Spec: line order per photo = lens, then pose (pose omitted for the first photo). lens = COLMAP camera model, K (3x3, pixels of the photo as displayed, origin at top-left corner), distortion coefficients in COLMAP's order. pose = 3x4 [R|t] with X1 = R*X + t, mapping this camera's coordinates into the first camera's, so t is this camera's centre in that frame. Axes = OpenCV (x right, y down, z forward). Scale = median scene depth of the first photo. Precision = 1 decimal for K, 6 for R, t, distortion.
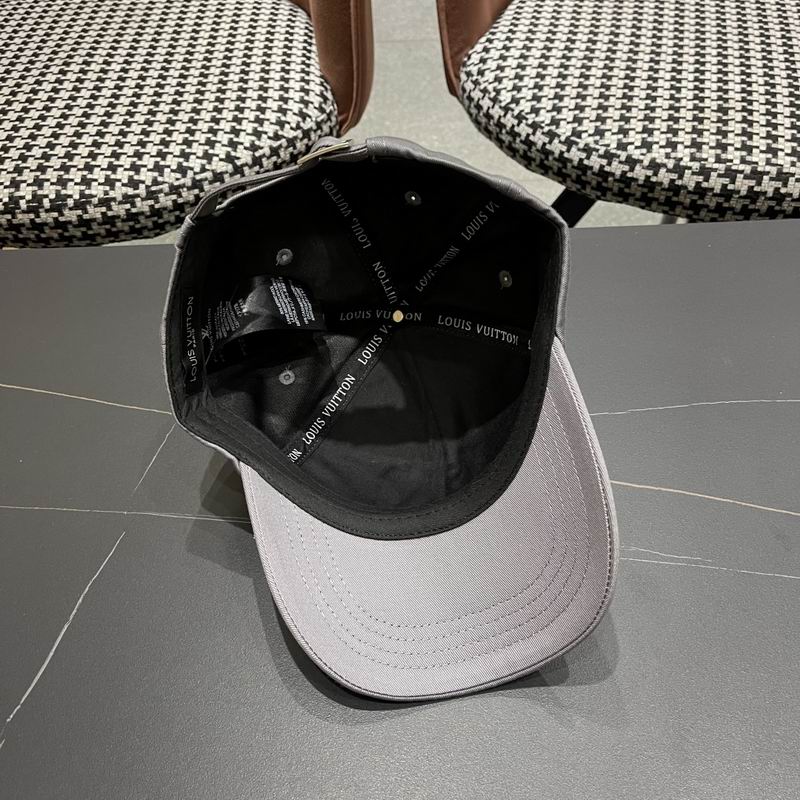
lens RADIAL K [[854.0, 0, 397.2], [0, 854.0, 407.0], [0, 0, 1]] dist [0.010257, 0.000000]
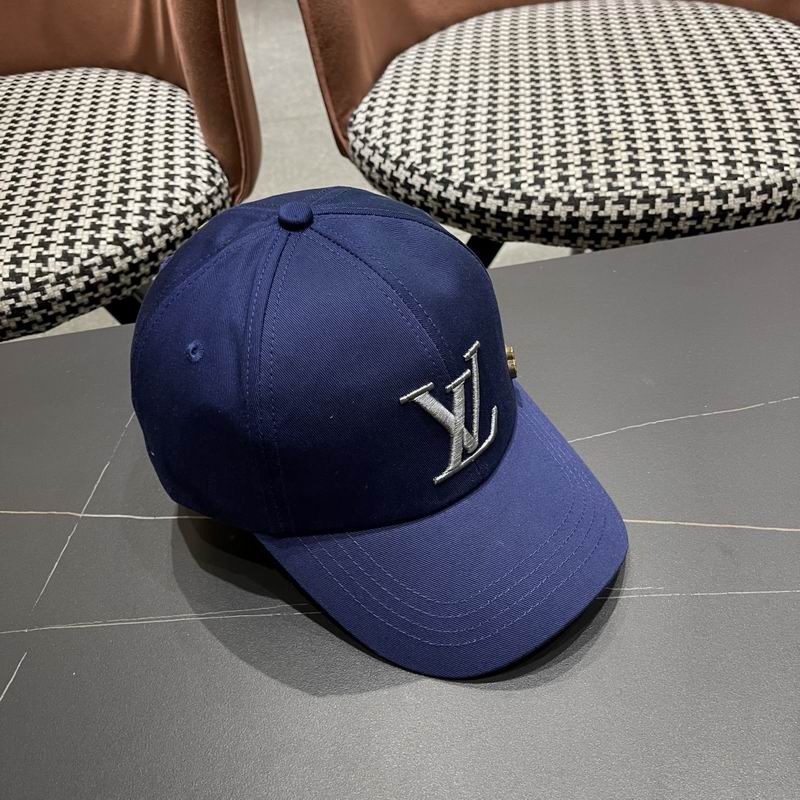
lens RADIAL K [[854.0, 0, 414.2], [0, 854.0, 407.3], [0, 0, 1]] dist [0.010257, 0.000000]
pose [[0.987634, -0.127089, 0.091805, 0.020419], [0.134072, 0.988177, -0.074369, 0.009451], [-0.081268, 0.085758, 0.992996, 0.038378]]
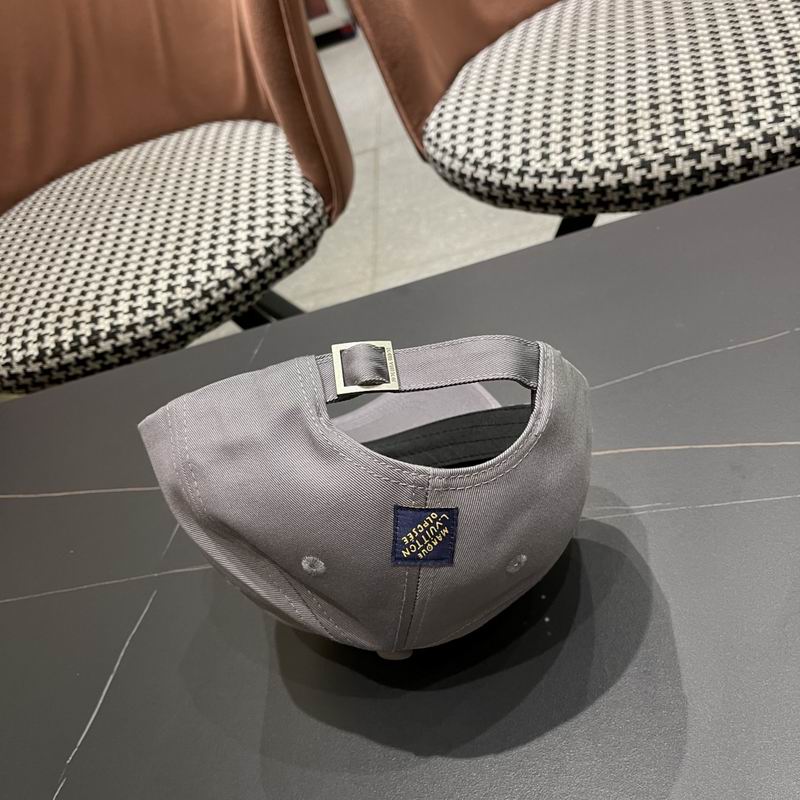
lens RADIAL K [[854.0, 0, 401.0], [0, 854.0, 409.7], [0, 0, 1]] dist [0.010257, 0.000000]
pose [[0.965221, -0.223650, -0.135388, 0.133431], [0.207933, 0.970632, -0.120988, 0.078196], [0.158471, 0.088629, 0.983378, -0.055876]]
